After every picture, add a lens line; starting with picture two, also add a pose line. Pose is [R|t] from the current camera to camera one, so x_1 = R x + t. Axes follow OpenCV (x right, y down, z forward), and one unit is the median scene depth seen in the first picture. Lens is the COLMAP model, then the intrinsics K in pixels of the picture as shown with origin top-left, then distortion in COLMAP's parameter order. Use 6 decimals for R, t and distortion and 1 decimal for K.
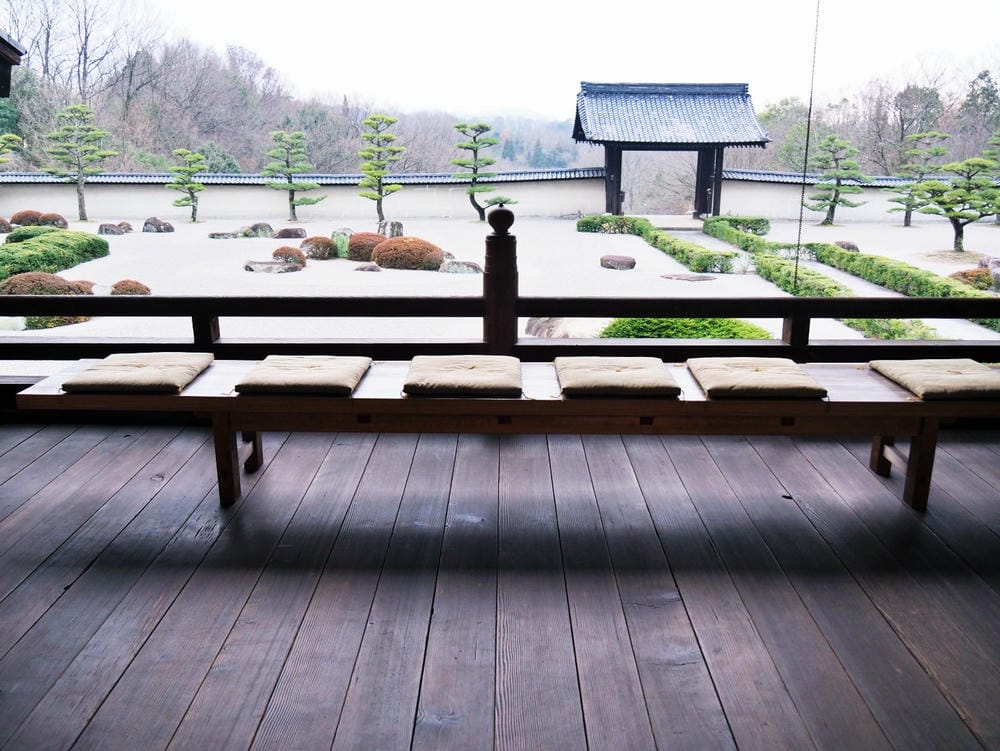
lens RADIAL K [[826.2, 0, 500.0], [0, 826.2, 375.5], [0, 0, 1]] dist [-0.033254, -0.000964]
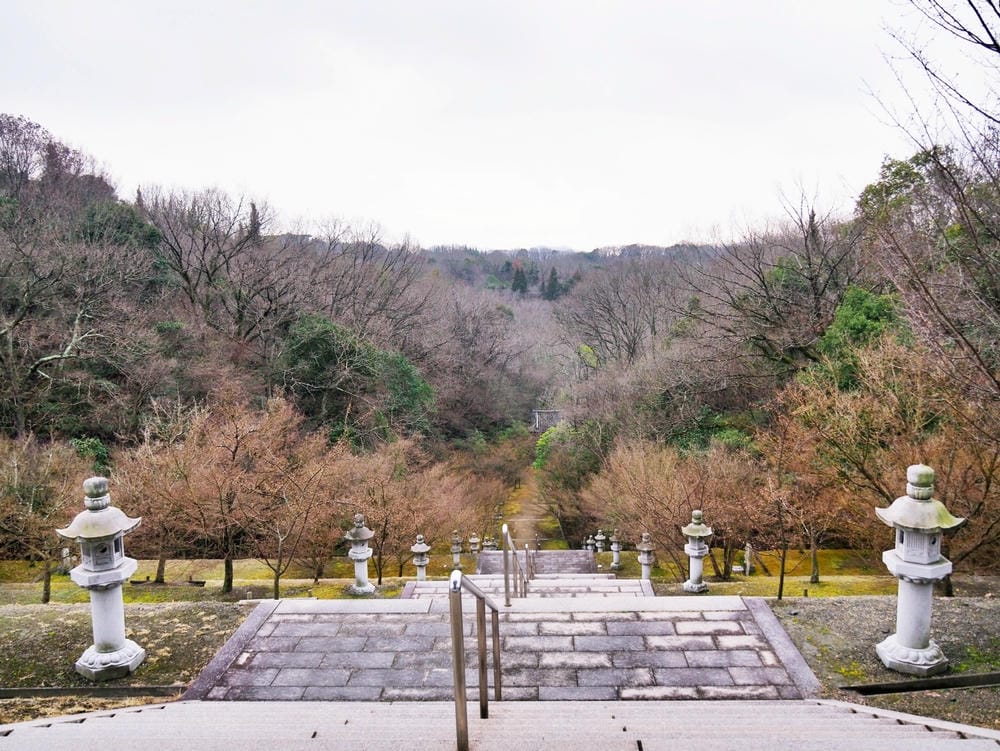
lens RADIAL K [[826.2, 0, 500.0], [0, 826.2, 375.5], [0, 0, 1]] dist [-0.033254, -0.000964]
pose [[0.998201, -0.026750, -0.053654, 0.033572], [0.017847, 0.986950, -0.160034, -0.038968], [0.057235, 0.158789, 0.985652, 0.166081]]
